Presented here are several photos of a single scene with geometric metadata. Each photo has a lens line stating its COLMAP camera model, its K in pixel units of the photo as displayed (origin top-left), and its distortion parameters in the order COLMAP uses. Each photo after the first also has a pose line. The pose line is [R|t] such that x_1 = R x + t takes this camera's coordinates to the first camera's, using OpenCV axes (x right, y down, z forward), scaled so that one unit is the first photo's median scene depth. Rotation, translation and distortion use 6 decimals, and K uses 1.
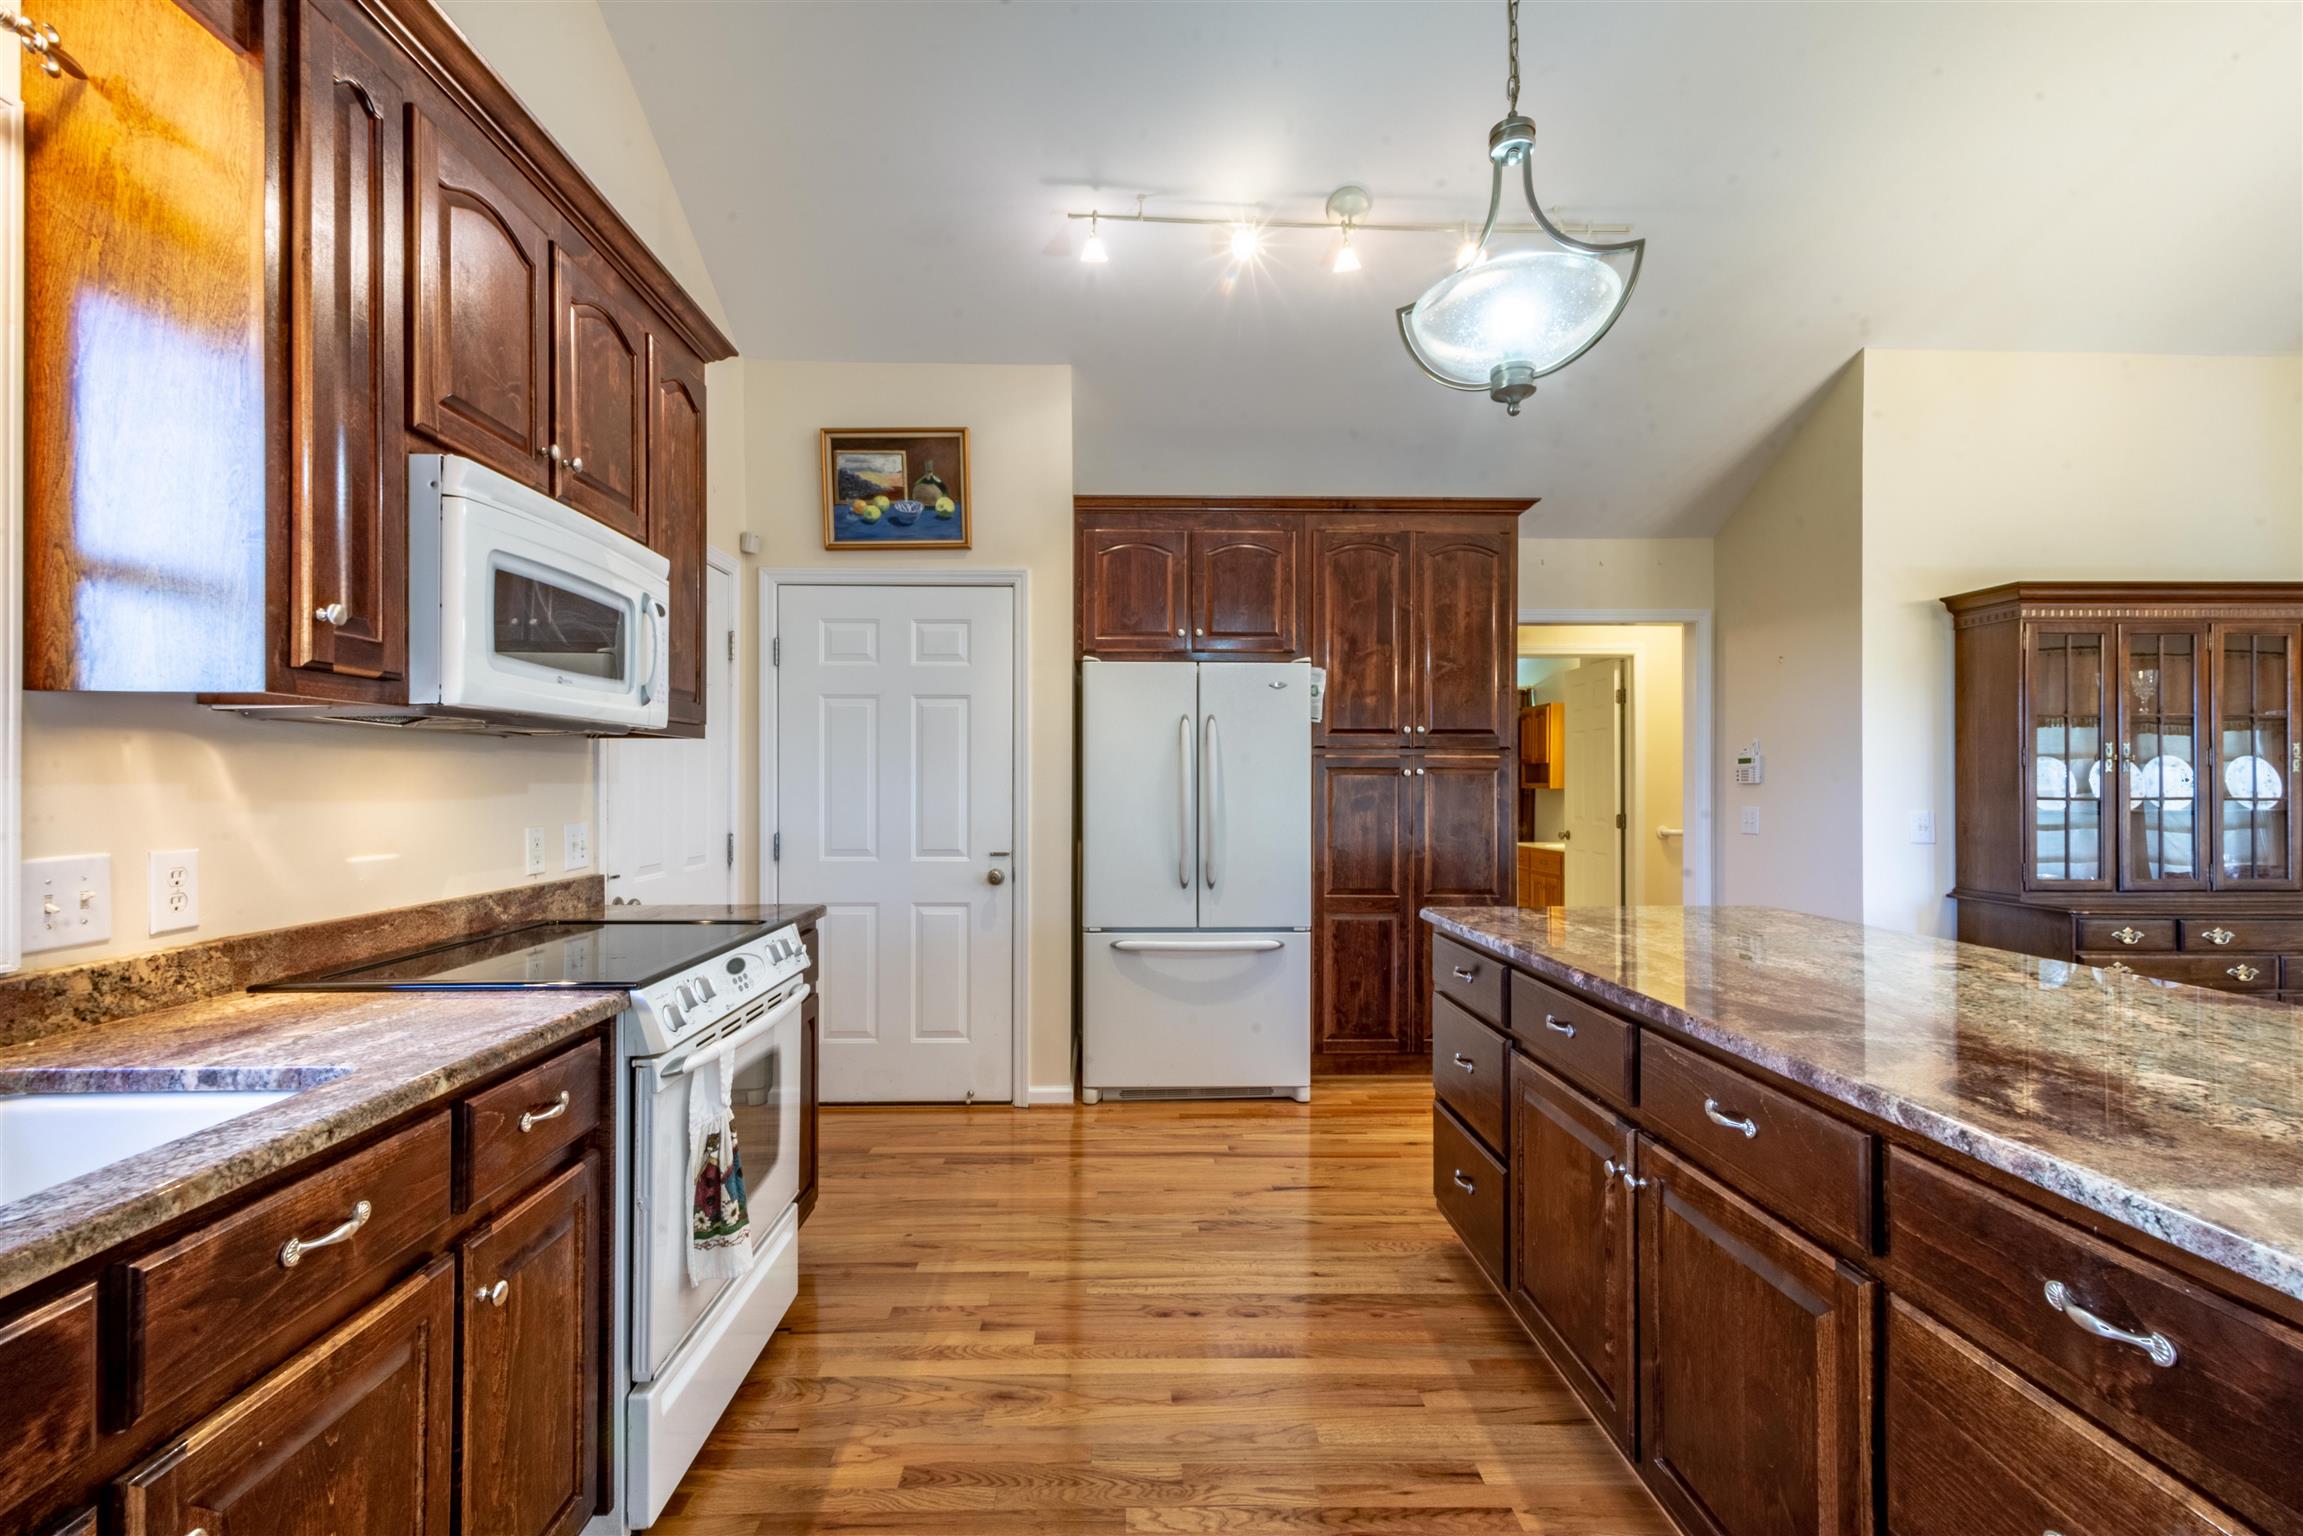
lens RADIAL K [[1014.0, 0, 1152.9], [0, 1014.0, 787.3], [0, 0, 1]] dist [0.013558, -0.004607]
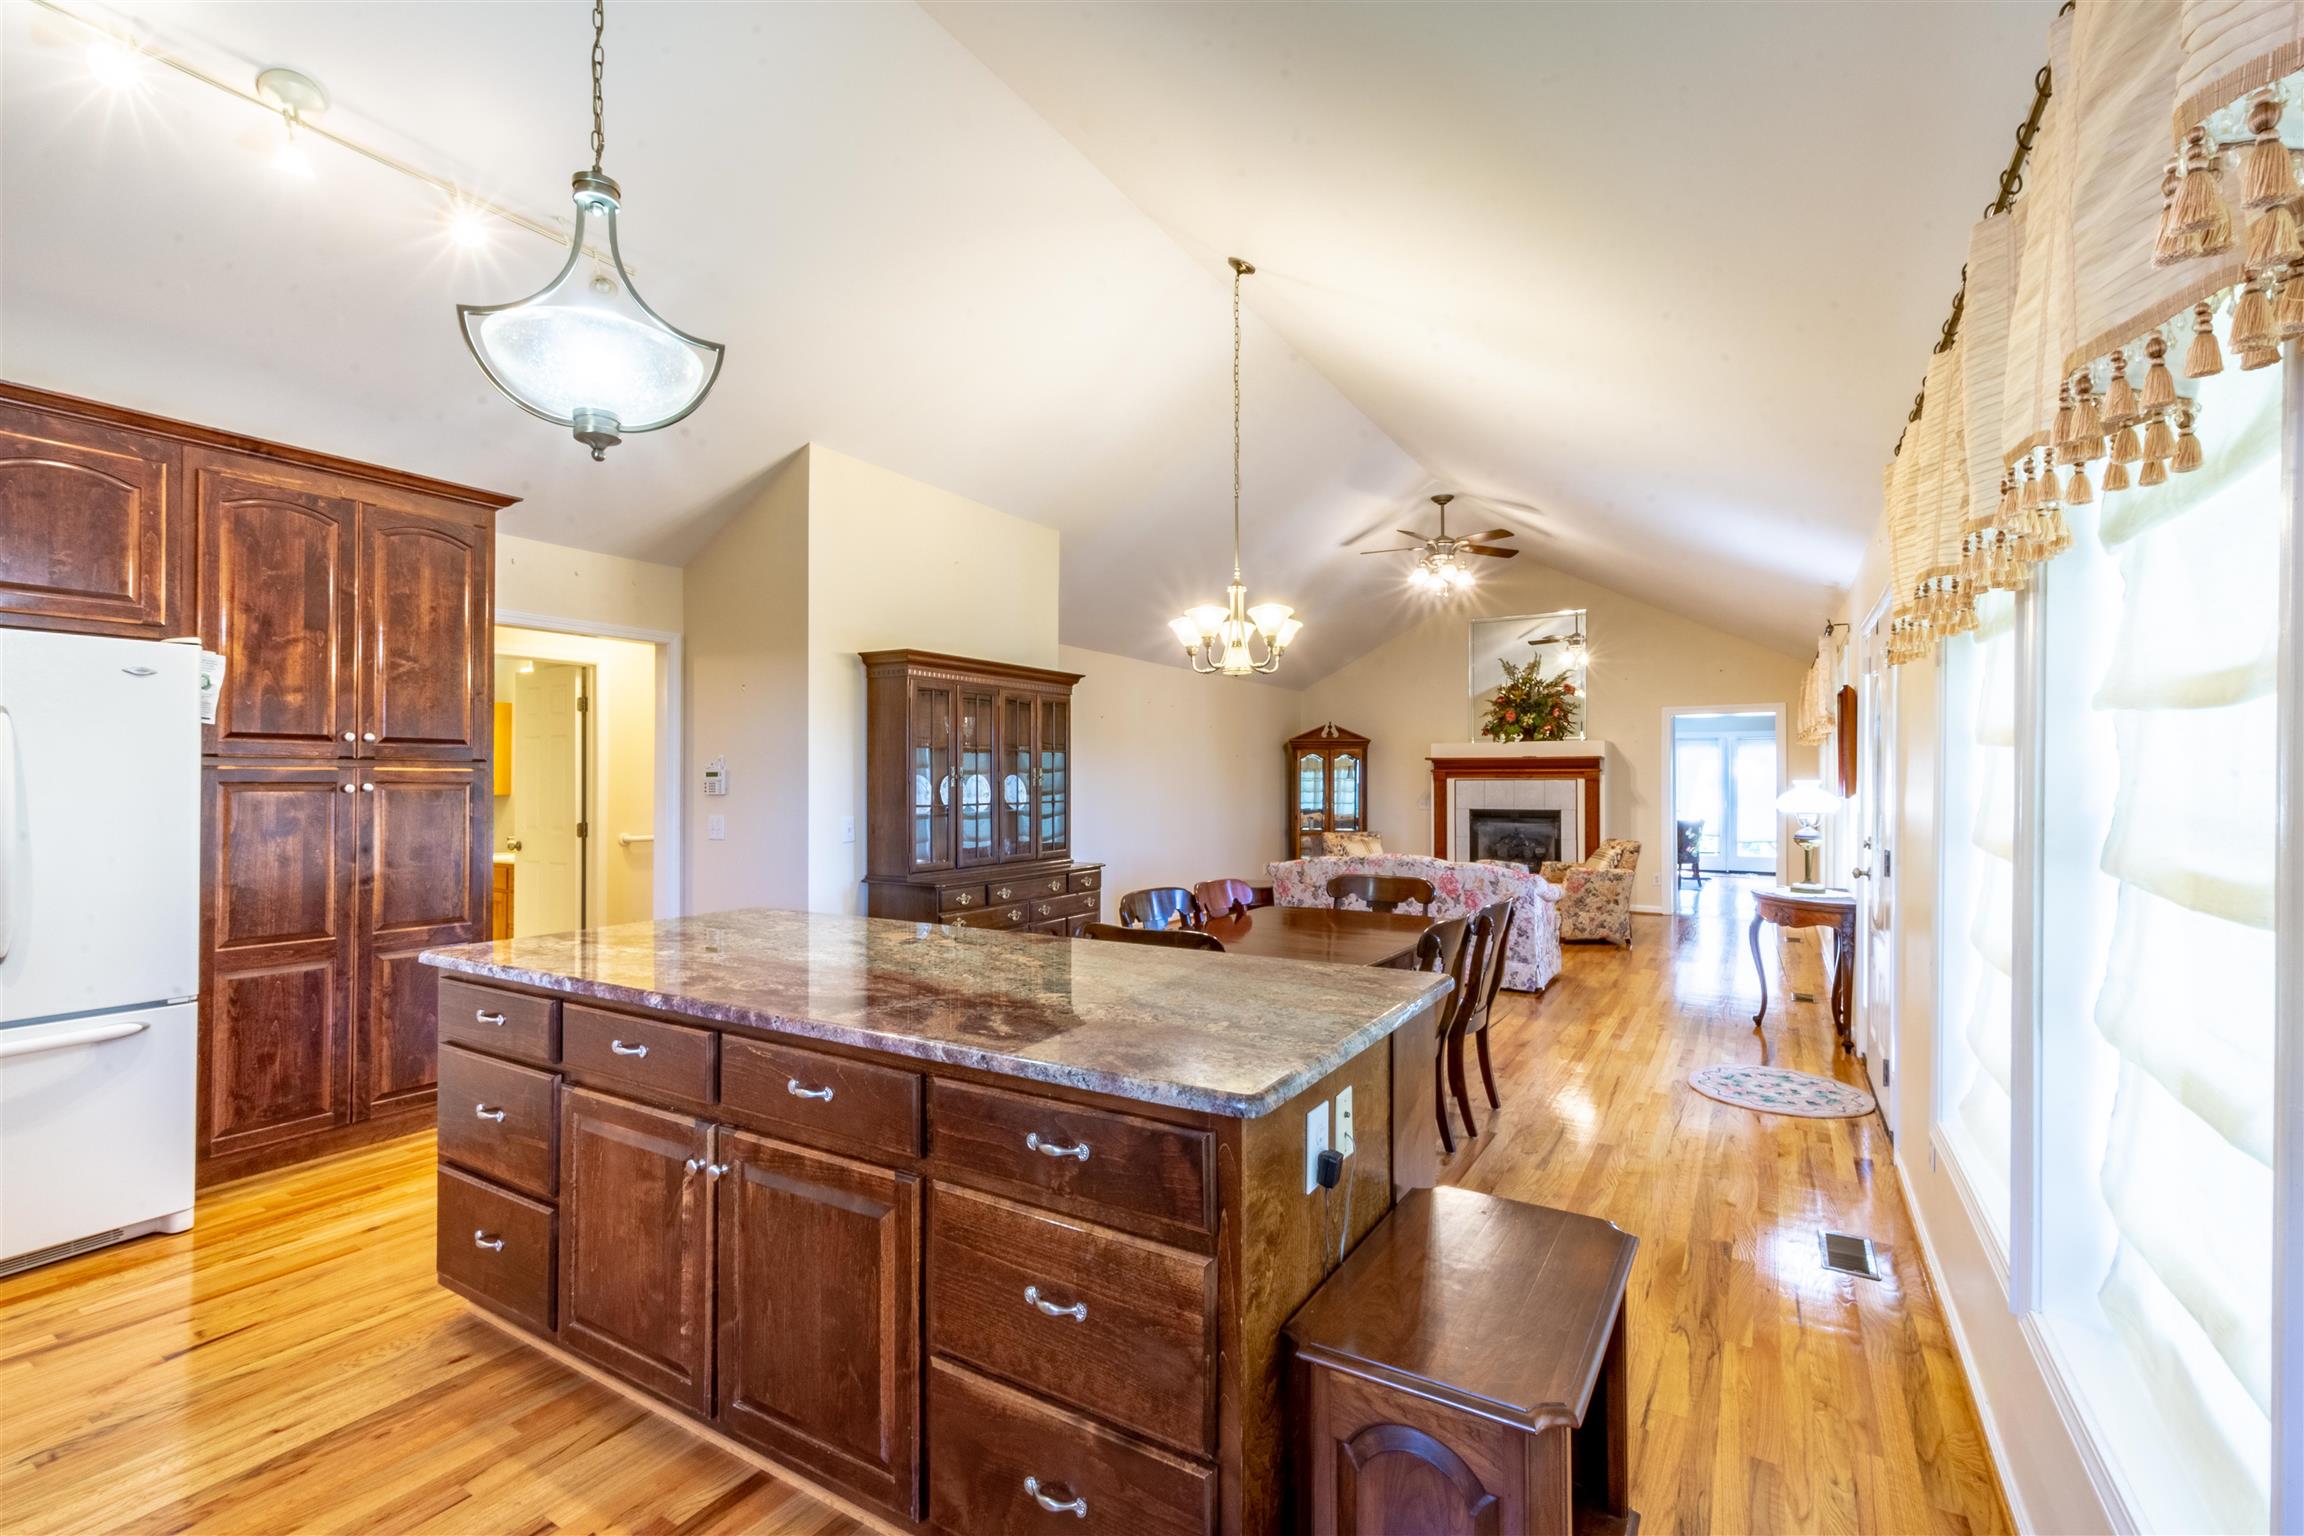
lens RADIAL K [[996.9, 0, 1177.1], [0, 996.9, 774.4], [0, 0, 1]] dist [0.002817, 0.000698]
pose [[0.526964, 0.007224, 0.849857, -0.107455], [-0.001074, 0.999969, -0.007835, -0.024343], [-0.849887, 0.003216, 0.526955, -0.013473]]
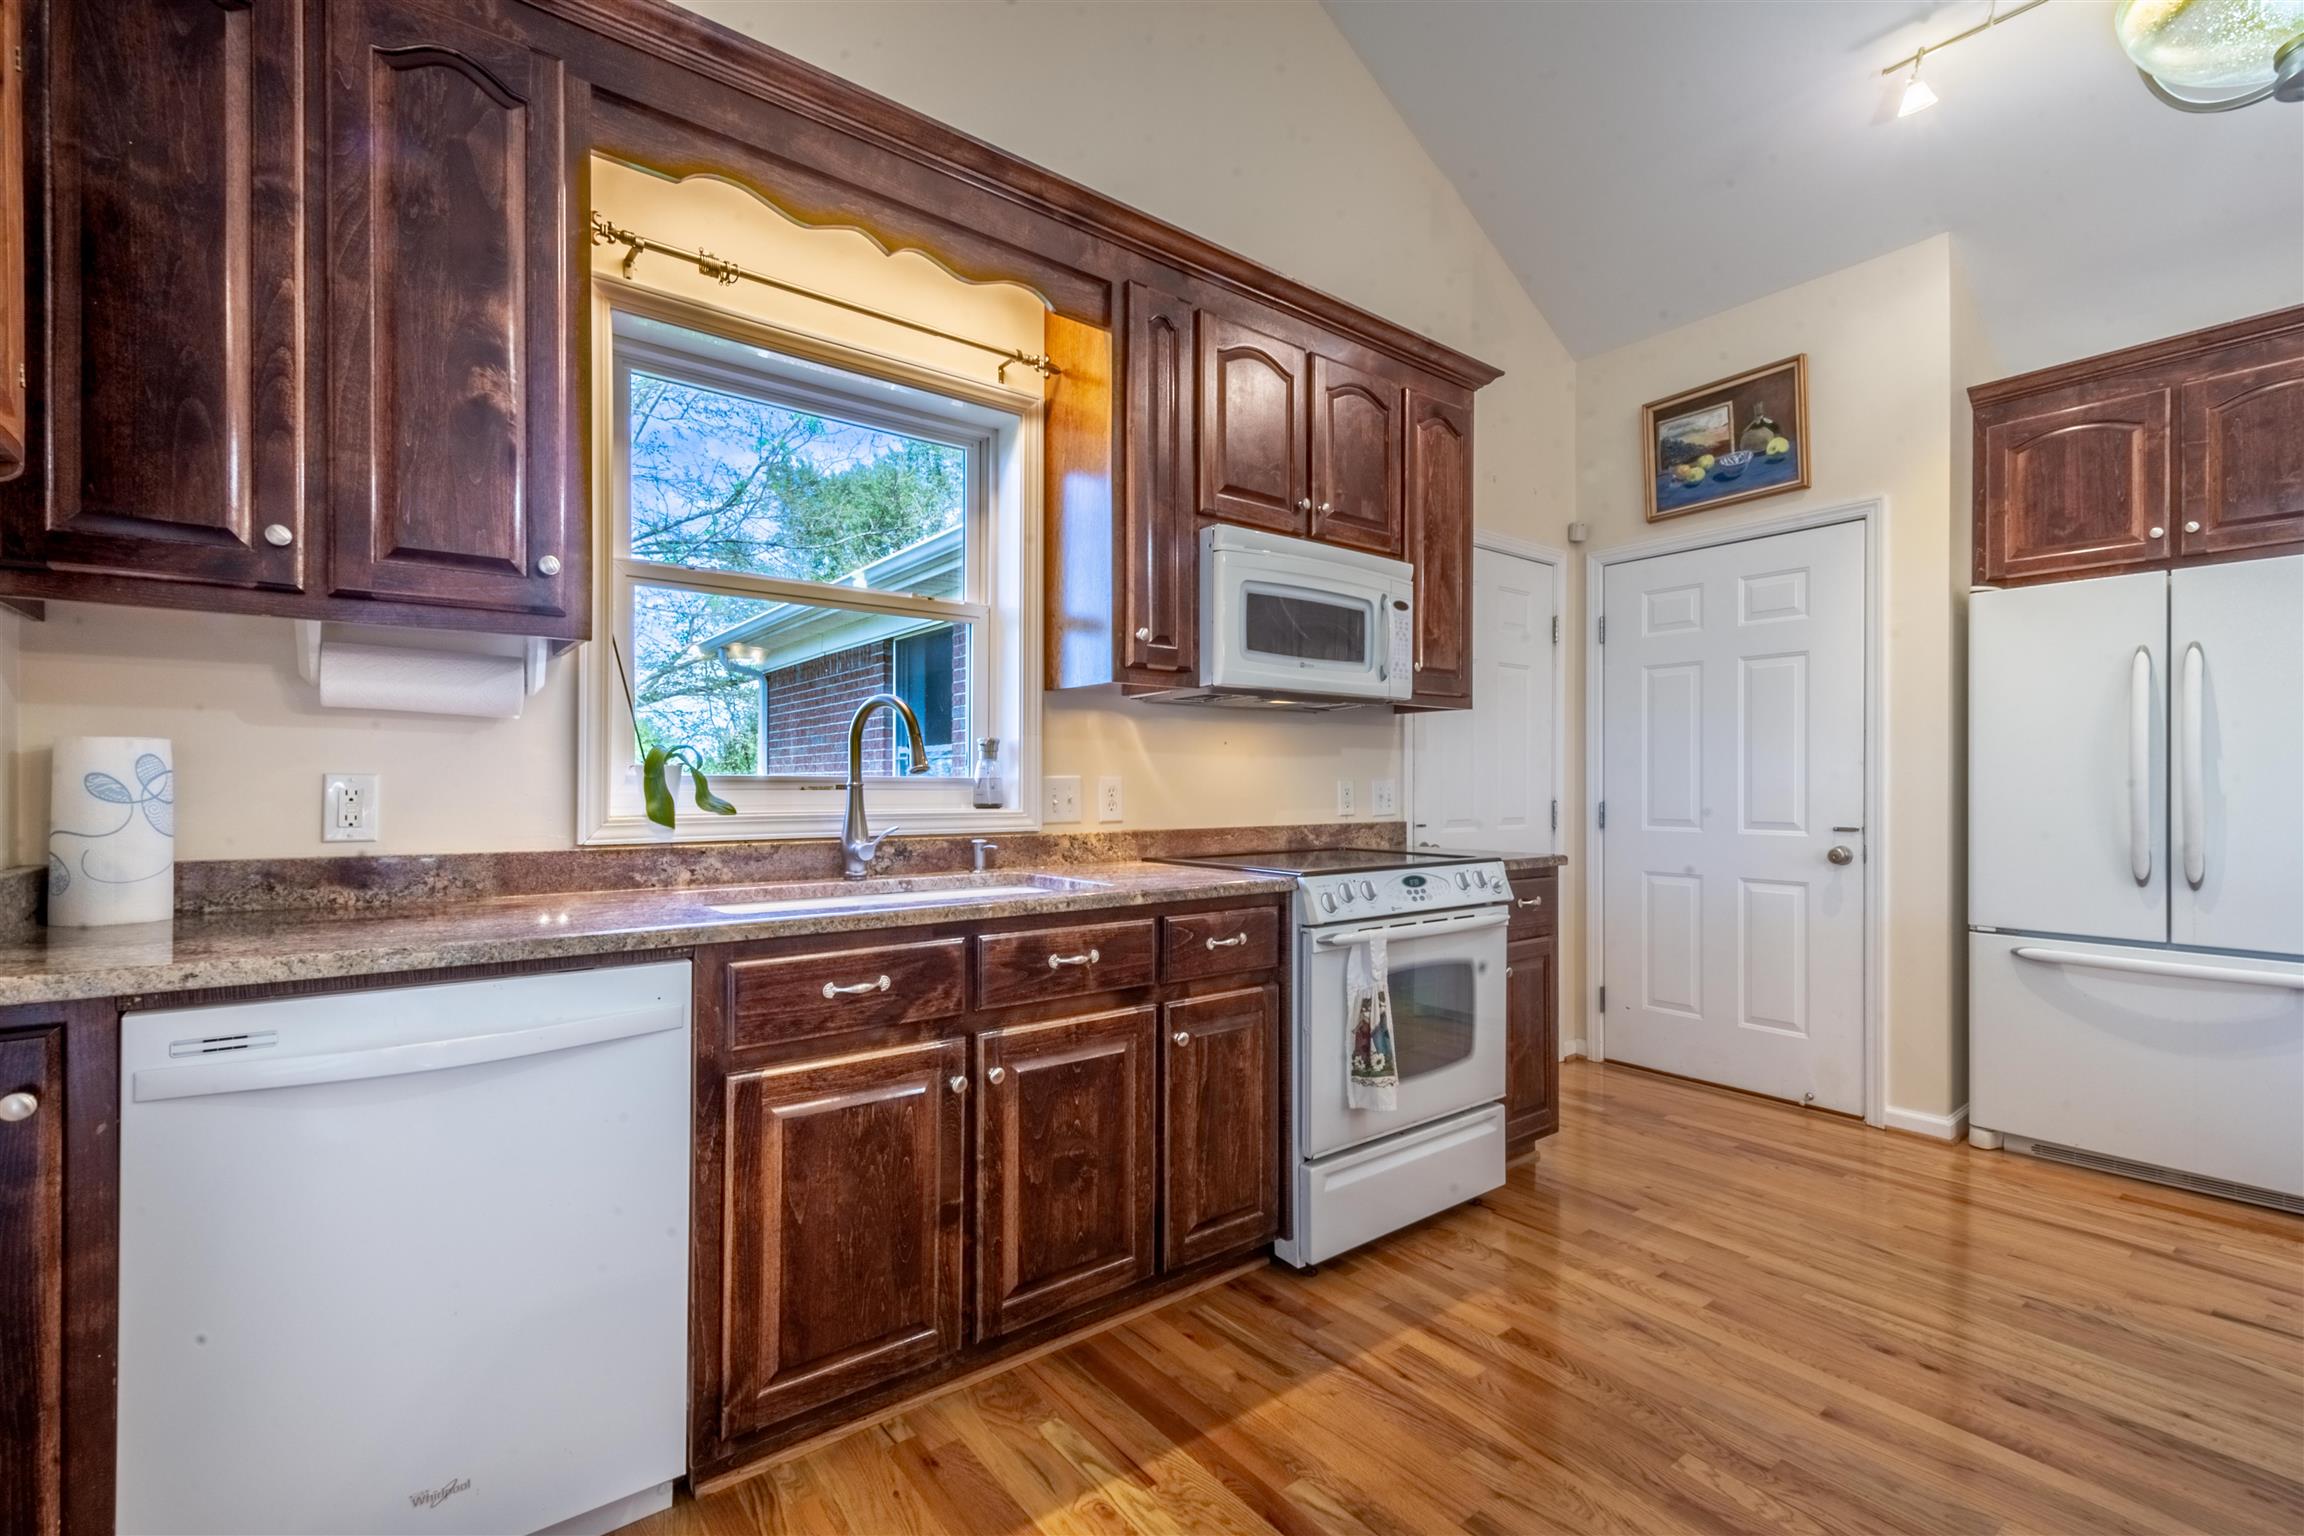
lens RADIAL K [[1022.7, 0, 1158.8], [0, 1022.7, 793.0], [0, 0, 1]] dist [0.004250, -0.000416]
pose [[0.584211, 0.003800, -0.811593, 0.240791], [-0.002373, 0.999993, 0.002974, 0.036601], [0.811598, 0.000189, 0.584216, 0.006988]]
